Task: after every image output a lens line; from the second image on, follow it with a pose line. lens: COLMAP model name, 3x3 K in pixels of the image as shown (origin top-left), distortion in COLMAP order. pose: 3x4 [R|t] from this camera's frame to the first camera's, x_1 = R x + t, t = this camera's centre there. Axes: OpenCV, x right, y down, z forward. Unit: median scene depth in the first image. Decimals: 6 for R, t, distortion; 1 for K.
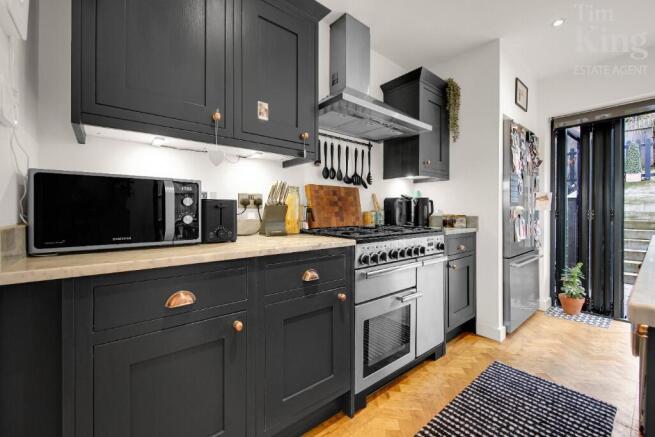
lens RADIAL K [[272.7, 0, 332.3], [0, 272.7, 210.6], [0, 0, 1]] dist [0.003411, -0.000729]
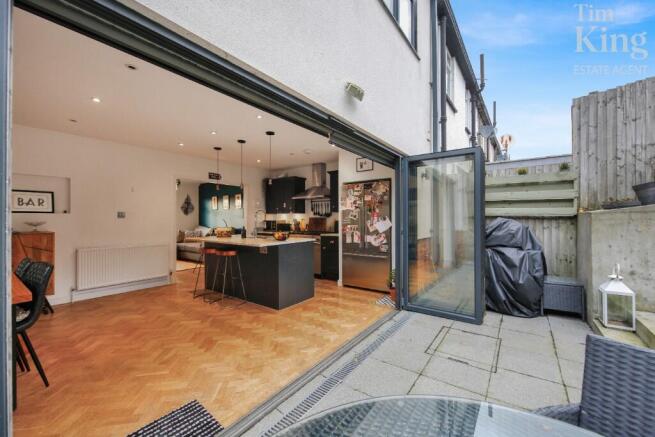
lens RADIAL K [[257.0, 0, 337.8], [0, 257.0, 216.0], [0, 0, 1]] dist [-0.003909, -0.000044]
pose [[0.247332, -0.011283, -0.968865, 2.569861], [0.005345, 0.999933, -0.010281, -0.068556], [0.968916, -0.002636, 0.247376, 0.468255]]
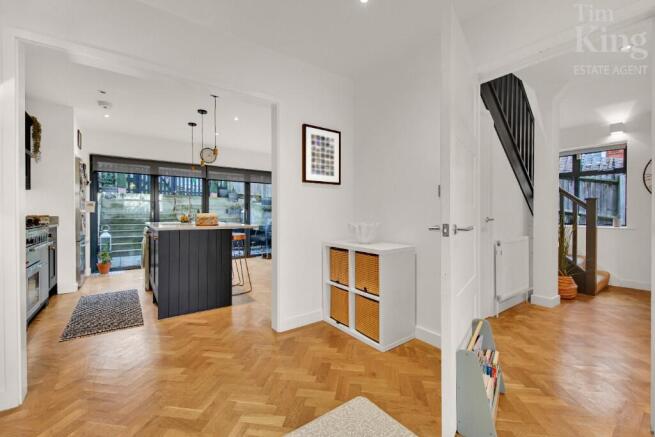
lens RADIAL K [[272.7, 0, 330.6], [0, 272.7, 213.9], [0, 0, 1]] dist [0.003411, -0.000729]
pose [[0.059791, -0.005307, 0.998197, -0.902262], [0.001016, 0.999986, 0.005256, 0.001070], [-0.998210, 0.000700, 0.059795, -0.609692]]
